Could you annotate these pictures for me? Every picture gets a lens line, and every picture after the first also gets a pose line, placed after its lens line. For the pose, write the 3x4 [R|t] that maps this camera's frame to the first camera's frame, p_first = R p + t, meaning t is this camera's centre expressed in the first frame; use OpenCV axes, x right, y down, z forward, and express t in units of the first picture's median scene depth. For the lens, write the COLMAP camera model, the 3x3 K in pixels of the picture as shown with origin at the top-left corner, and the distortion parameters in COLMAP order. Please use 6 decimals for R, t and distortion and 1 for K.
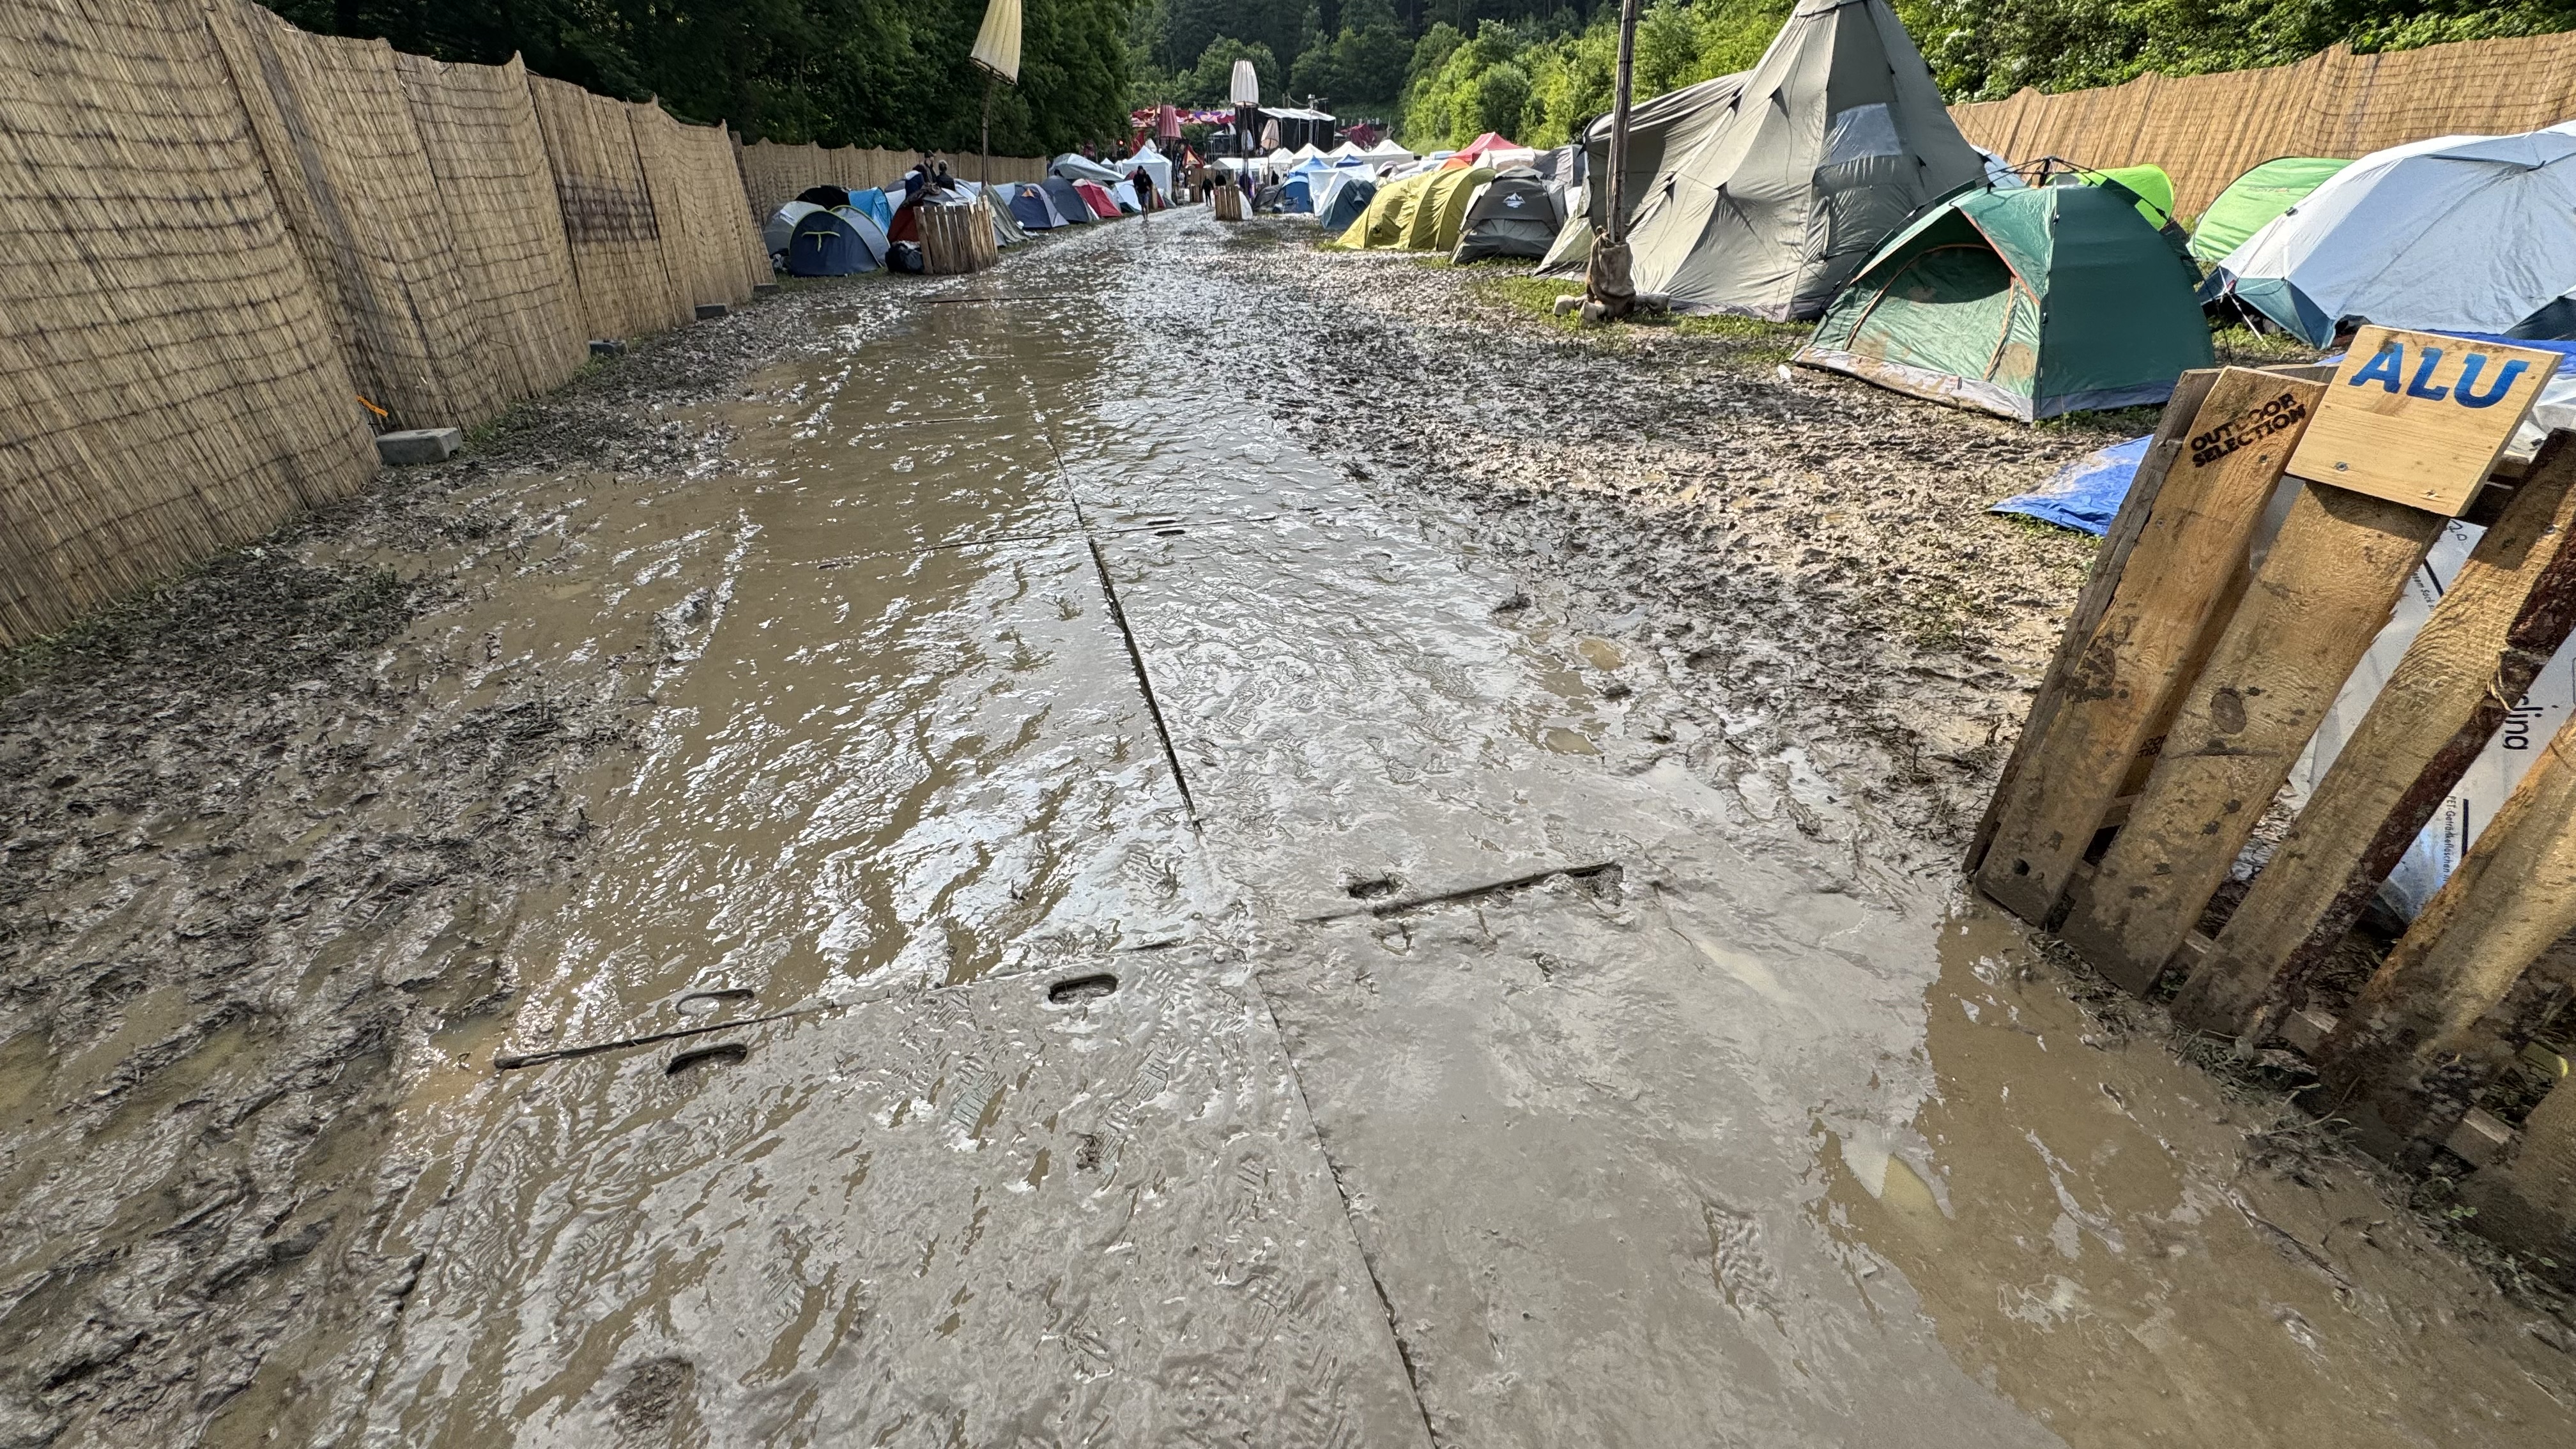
lens RADIAL K [[1013.4, 0, 1286.3], [0, 1013.4, 729.0], [0, 0, 1]] dist [-0.002990, 0.000554]
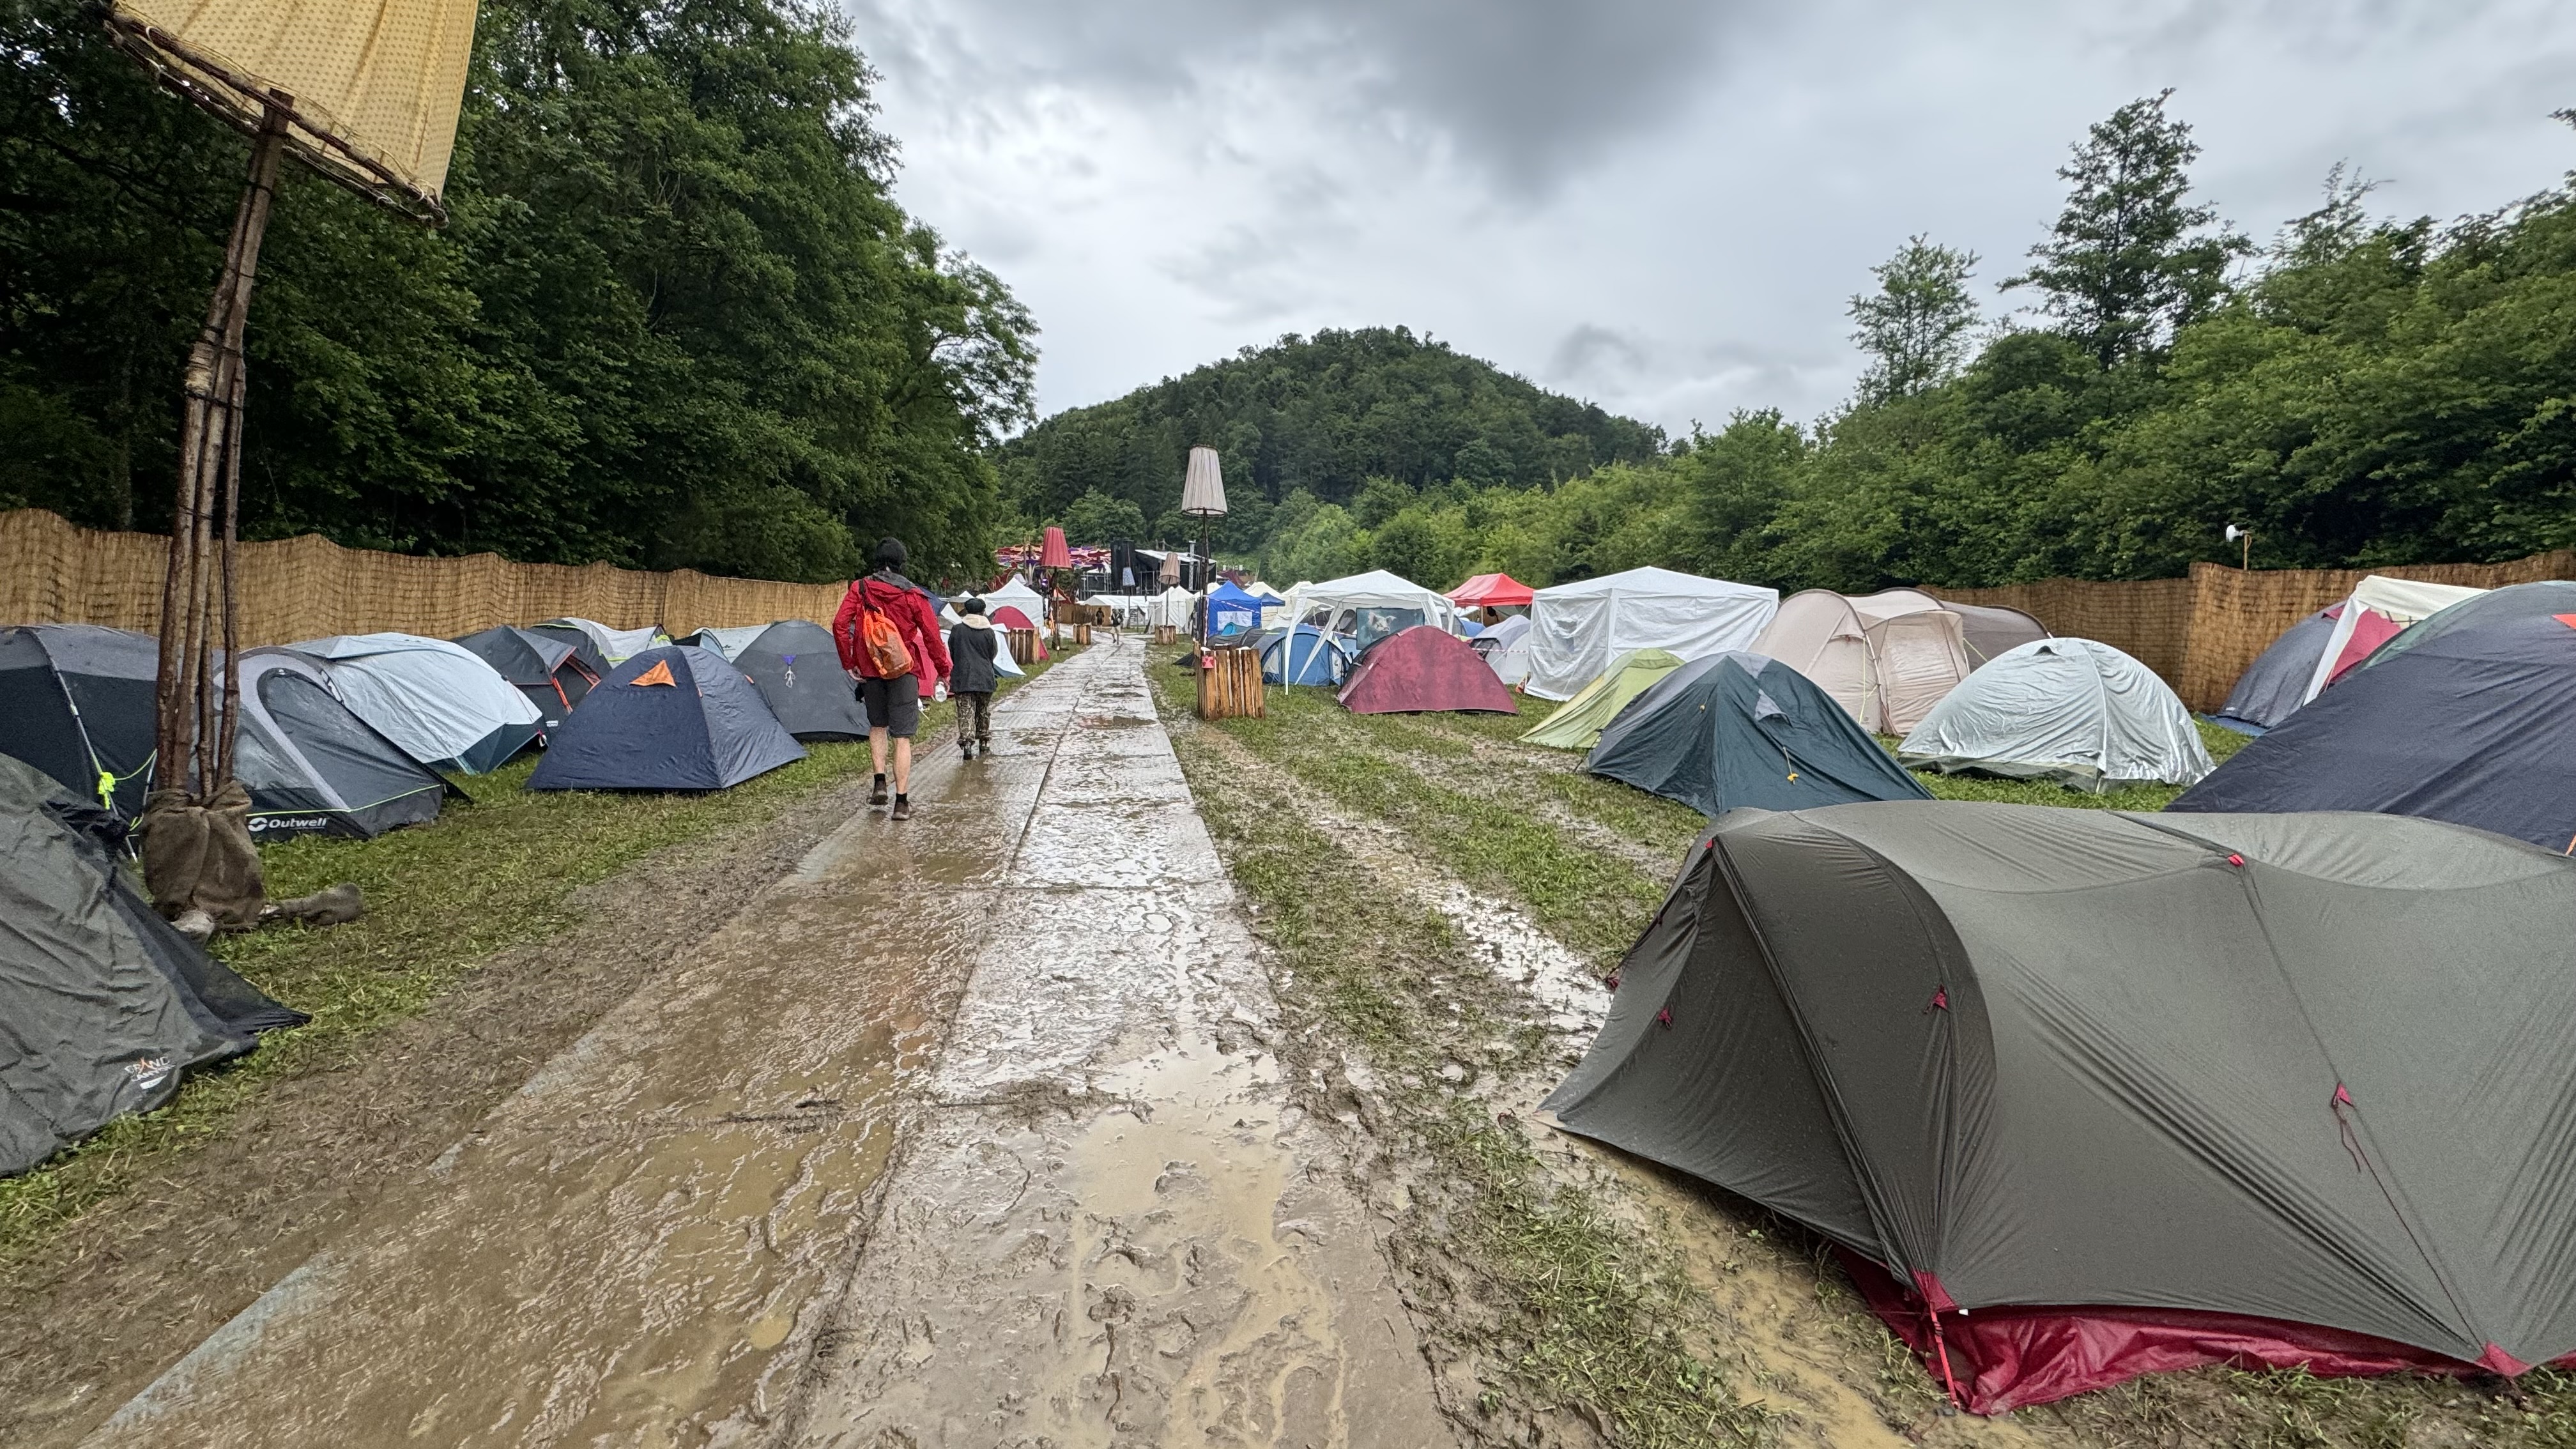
lens RADIAL K [[1013.4, 0, 1305.1], [0, 1013.4, 745.9], [0, 0, 1]] dist [-0.002990, 0.000554]
pose [[0.986293, 0.002089, 0.164991, -0.042467], [0.057686, 0.932455, -0.356650, -0.146376], [-0.154591, 0.361279, 0.919554, 0.262820]]
